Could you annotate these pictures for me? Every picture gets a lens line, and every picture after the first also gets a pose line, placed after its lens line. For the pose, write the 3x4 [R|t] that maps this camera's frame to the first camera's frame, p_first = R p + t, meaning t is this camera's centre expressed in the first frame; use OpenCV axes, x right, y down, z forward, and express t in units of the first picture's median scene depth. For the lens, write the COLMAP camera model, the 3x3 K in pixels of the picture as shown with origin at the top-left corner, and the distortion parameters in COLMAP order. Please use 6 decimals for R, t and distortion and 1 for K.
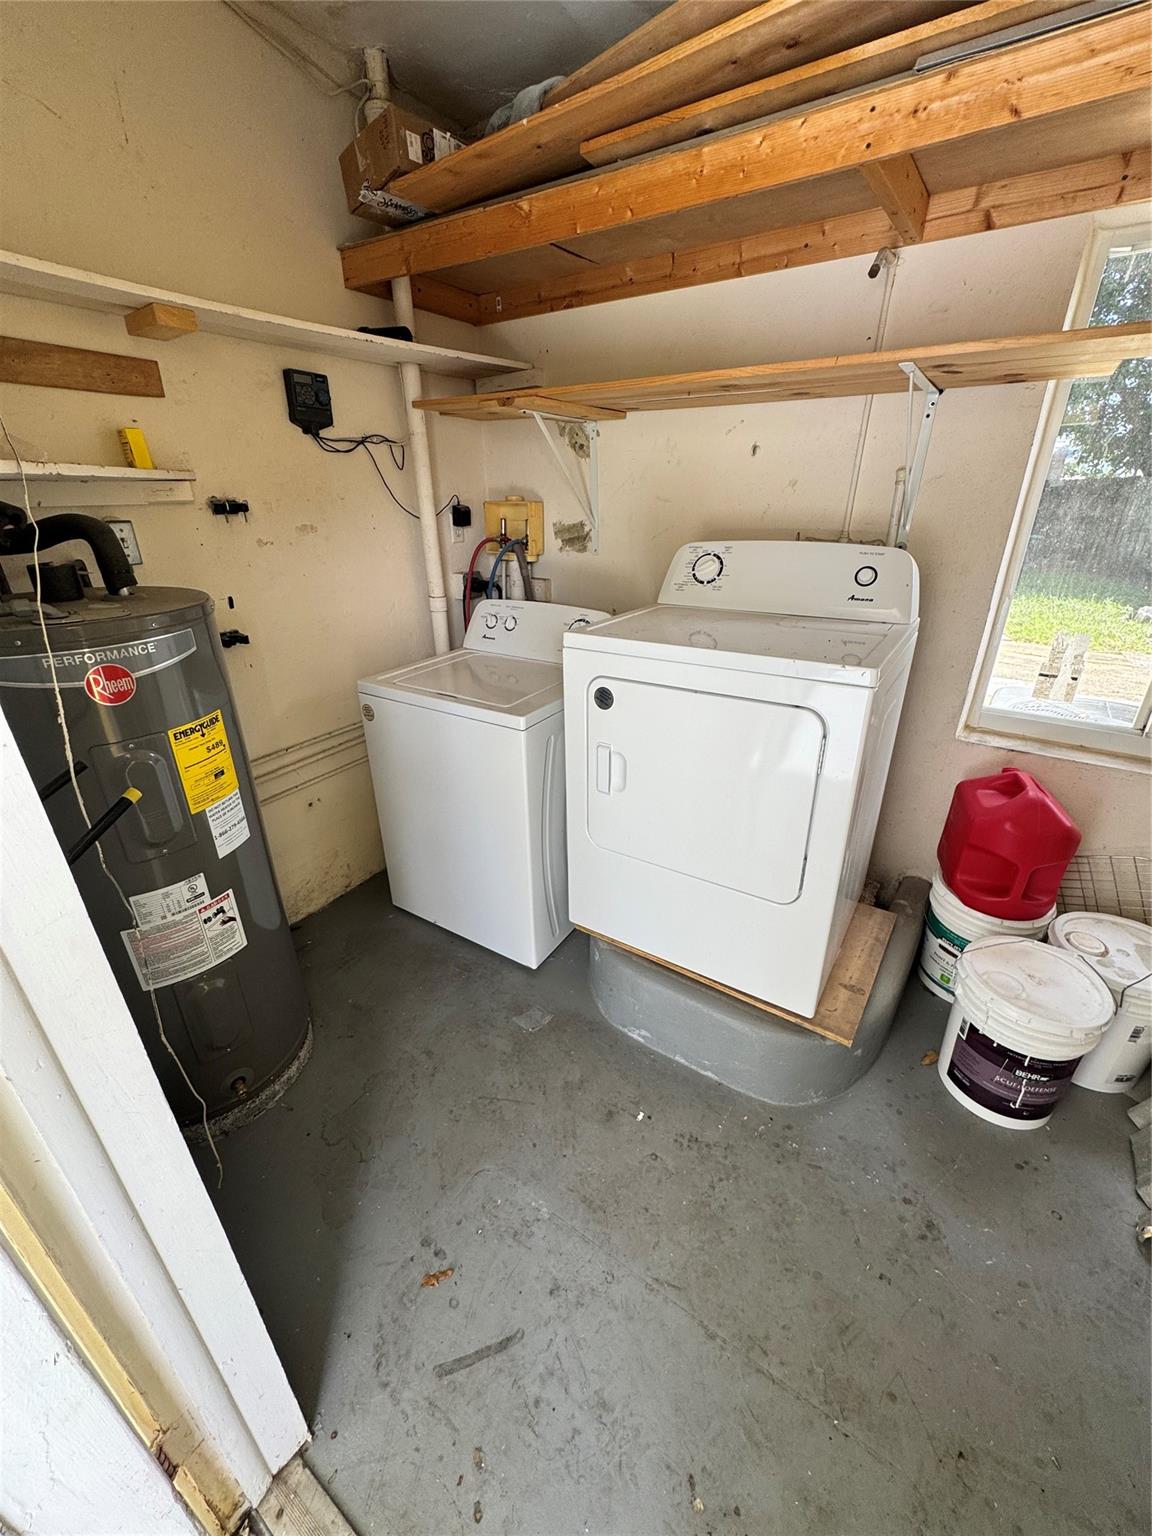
lens RADIAL K [[615.3, 0, 578.6], [0, 615.3, 768.1], [0, 0, 1]] dist [-0.002335, -0.000123]
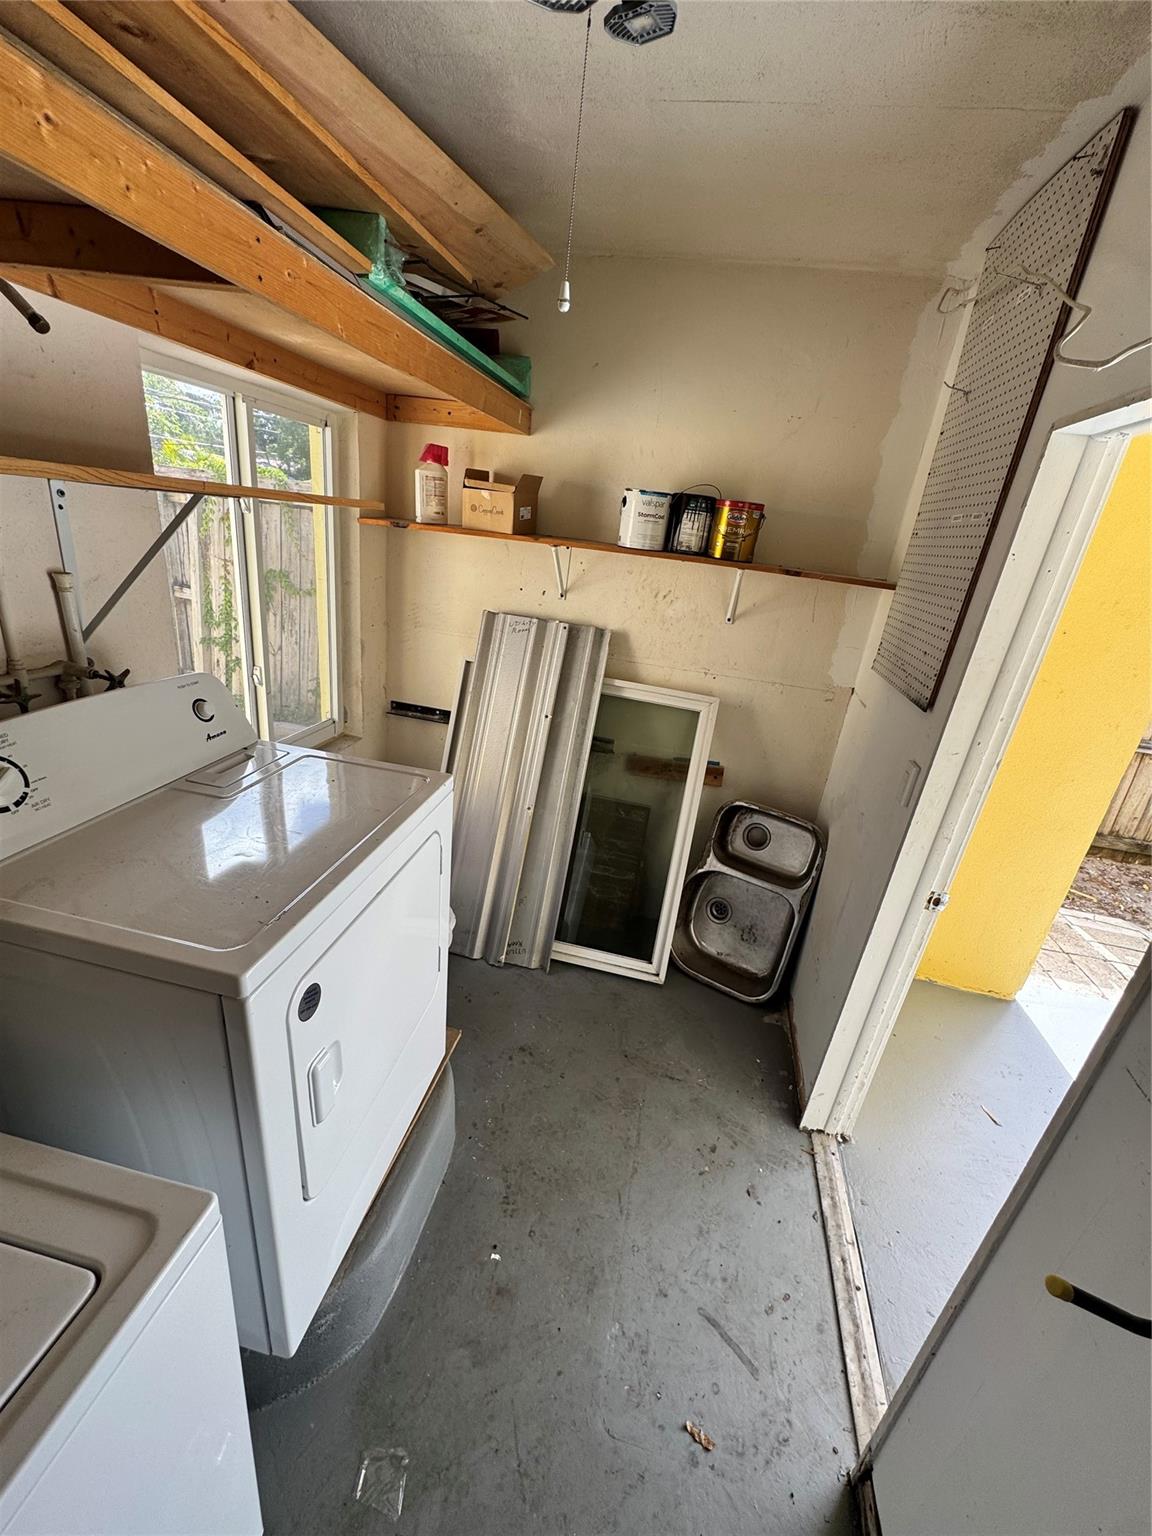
lens RADIAL K [[615.3, 0, 578.6], [0, 615.3, 768.1], [0, 0, 1]] dist [-0.002335, -0.000123]
pose [[-0.378982, -0.371412, 0.847600, -0.533547], [0.282505, 0.825767, 0.488160, -0.564080], [-0.881229, 0.424455, -0.208025, 0.819670]]
